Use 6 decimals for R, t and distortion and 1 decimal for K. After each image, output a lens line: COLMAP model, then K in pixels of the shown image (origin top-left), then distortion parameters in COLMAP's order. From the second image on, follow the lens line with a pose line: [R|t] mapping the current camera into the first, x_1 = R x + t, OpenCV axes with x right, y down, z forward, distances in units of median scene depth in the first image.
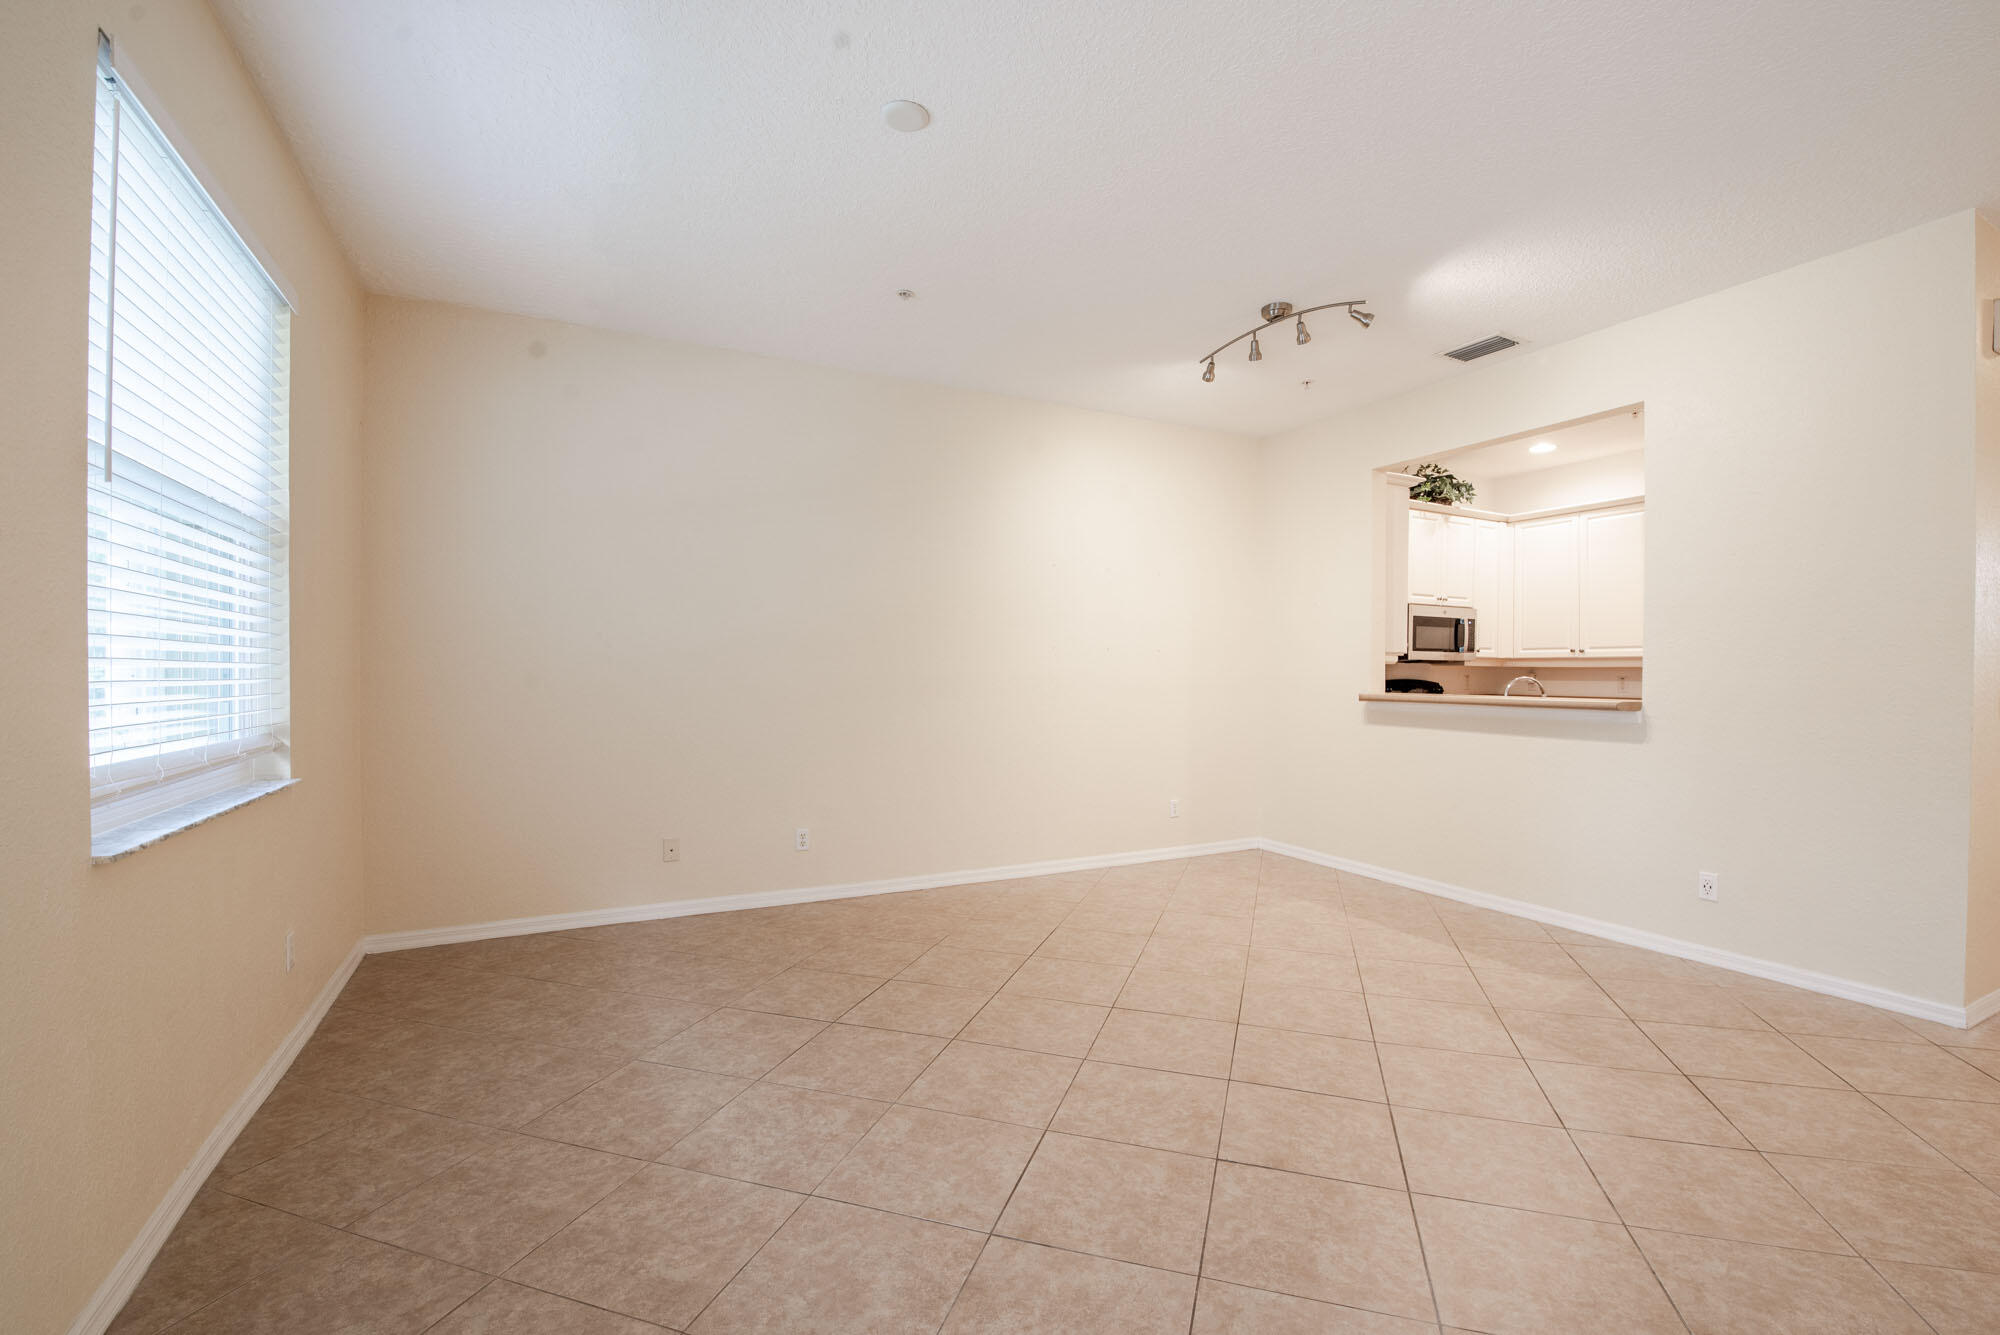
lens RADIAL K [[859.7, 0, 1022.7], [0, 859.7, 680.5], [0, 0, 1]] dist [-0.001561, -0.009572]
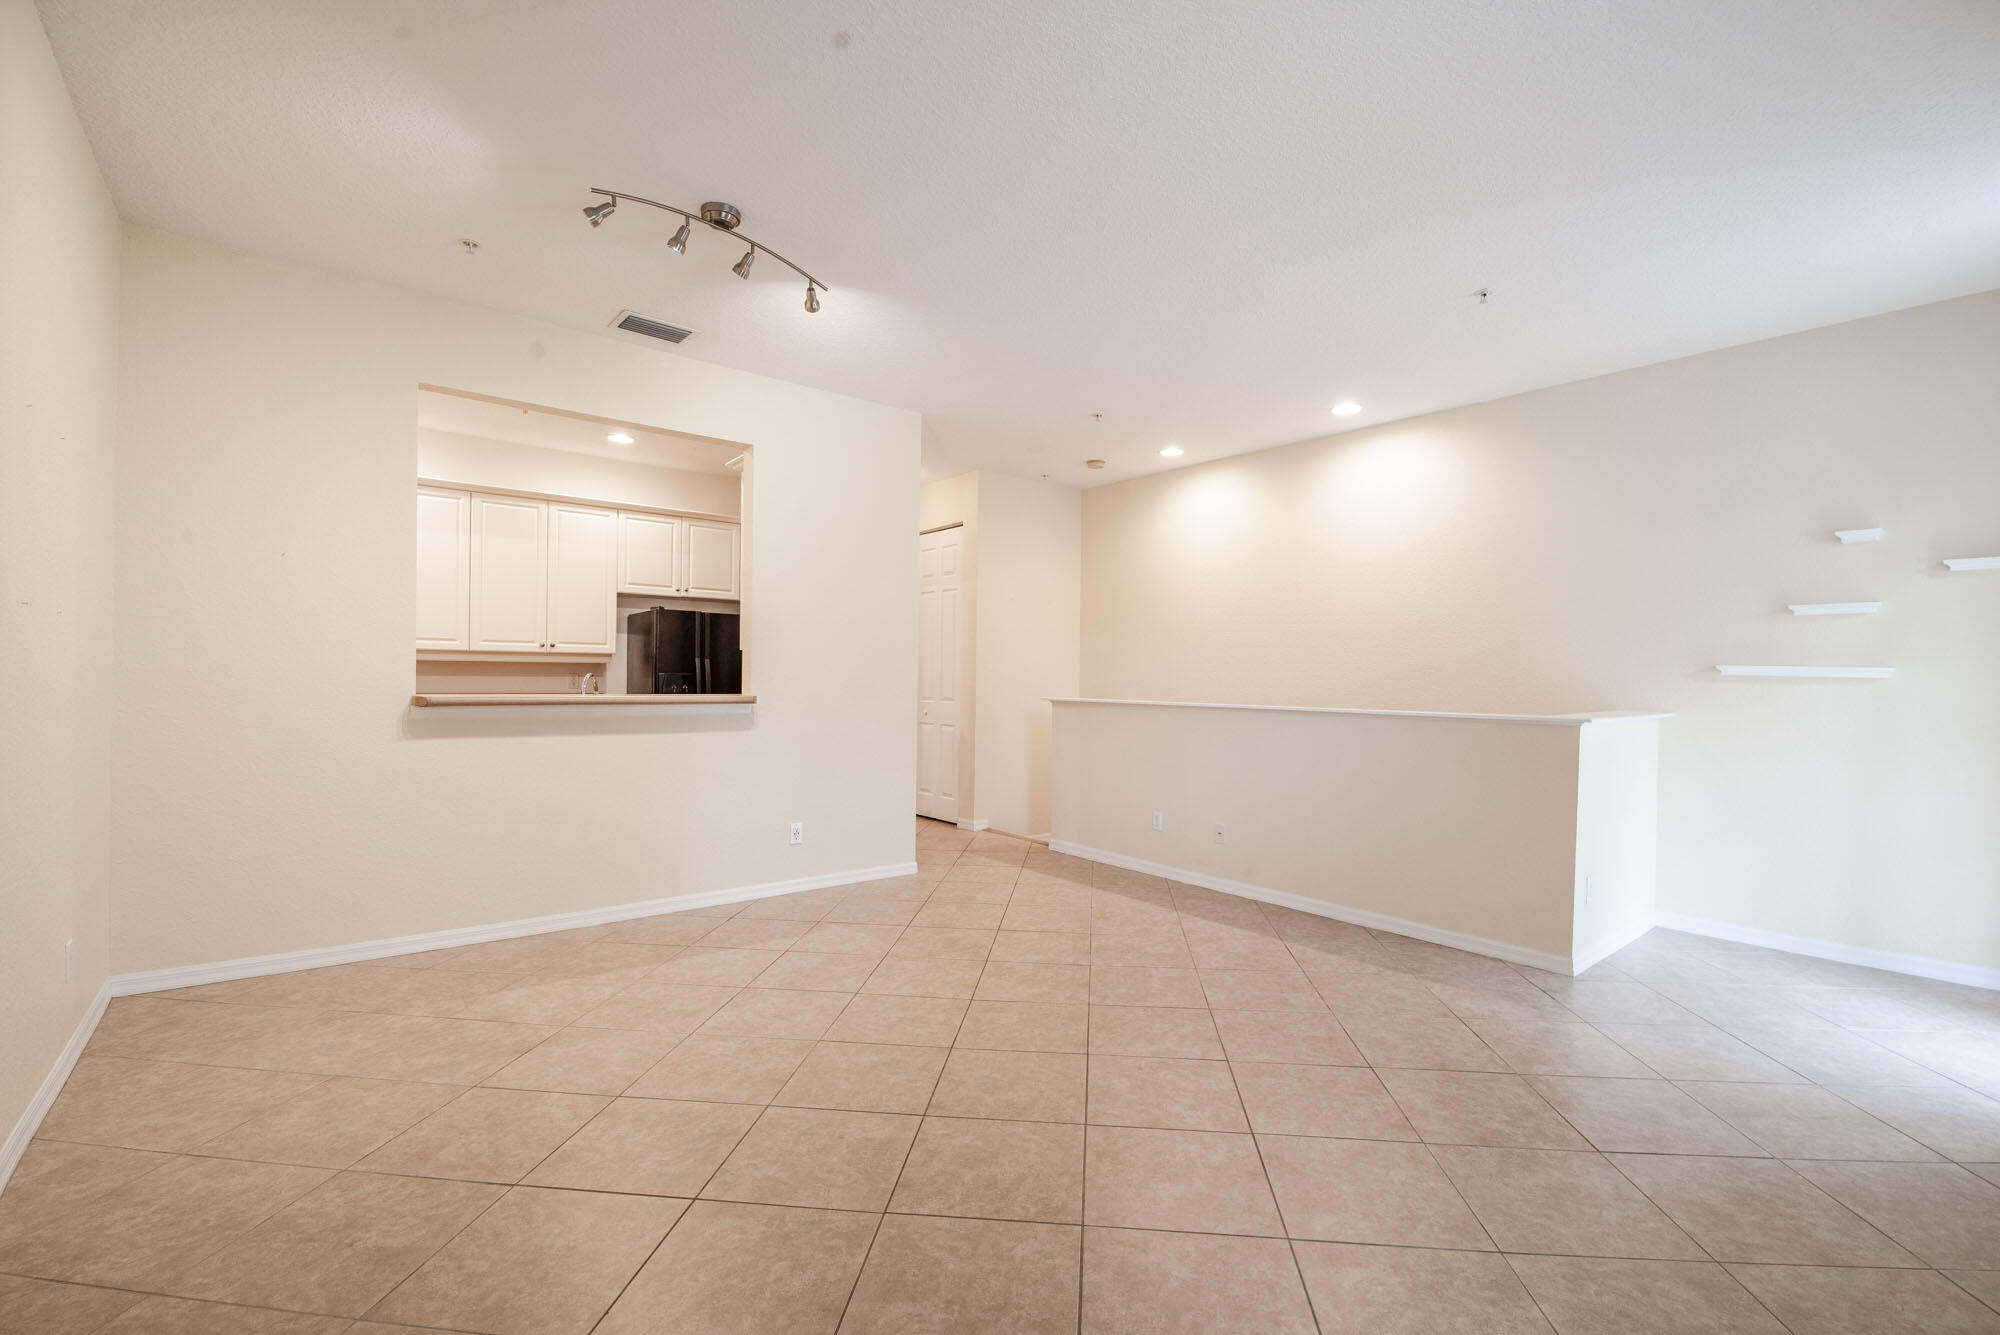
lens RADIAL K [[859.7, 0, 1022.7], [0, 859.7, 680.5], [0, 0, 1]] dist [-0.001561, -0.009572]
pose [[-0.210514, -0.011145, 0.977527, -0.592276], [-0.005837, 0.999932, 0.010143, -0.011616], [-0.977573, -0.003571, -0.210564, 0.976750]]
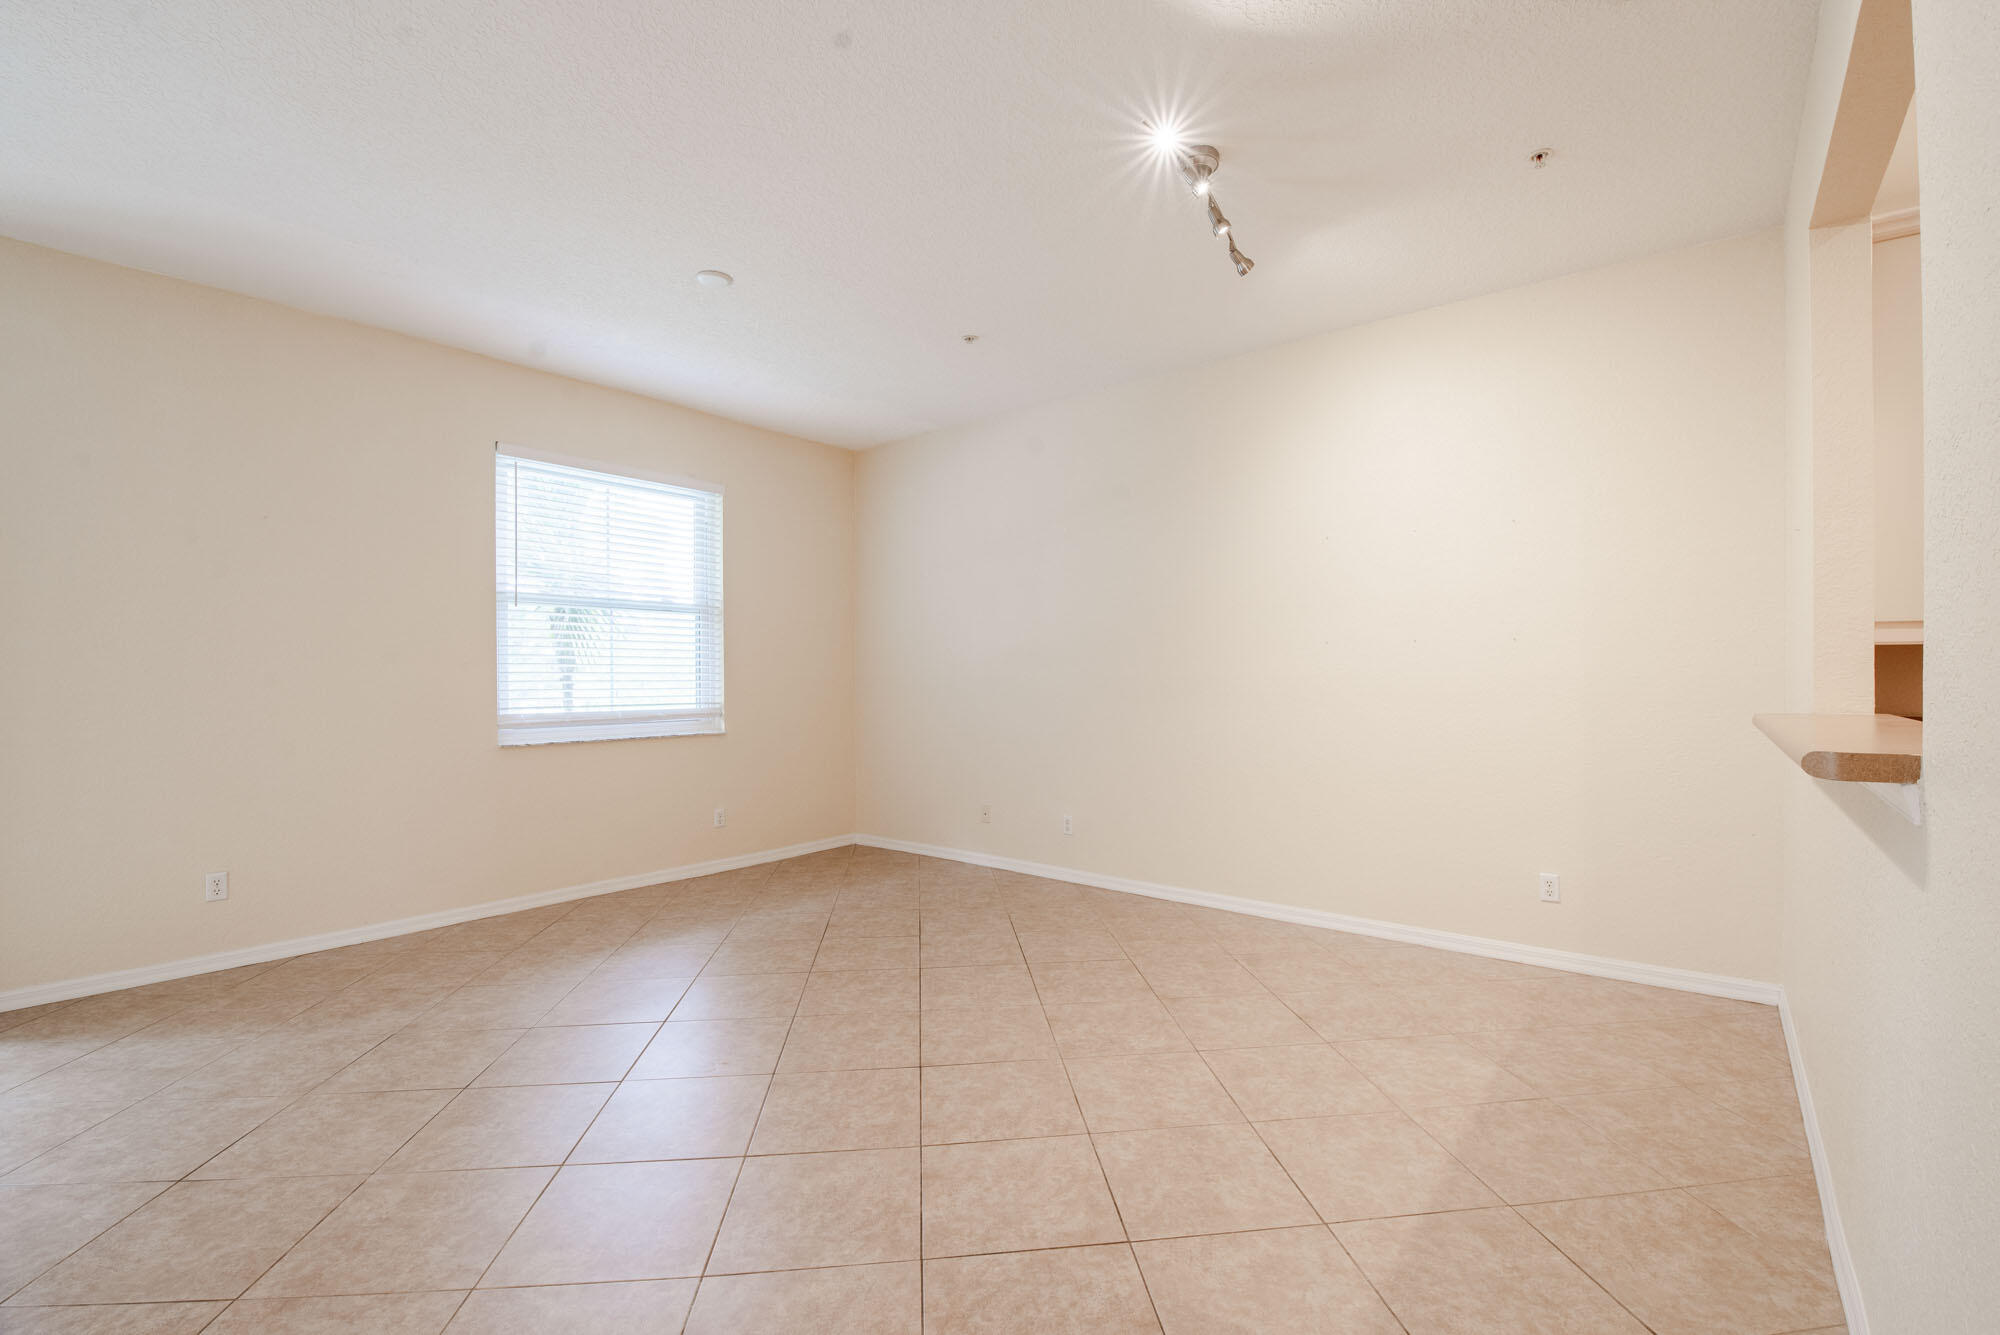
lens RADIAL K [[859.7, 0, 1022.7], [0, 859.7, 680.5], [0, 0, 1]] dist [-0.001561, -0.009572]
pose [[0.408374, -0.000207, -0.912815, 0.965058], [-0.003117, 0.999994, -0.001621, -0.001377], [0.912809, 0.003507, 0.408371, 0.635151]]
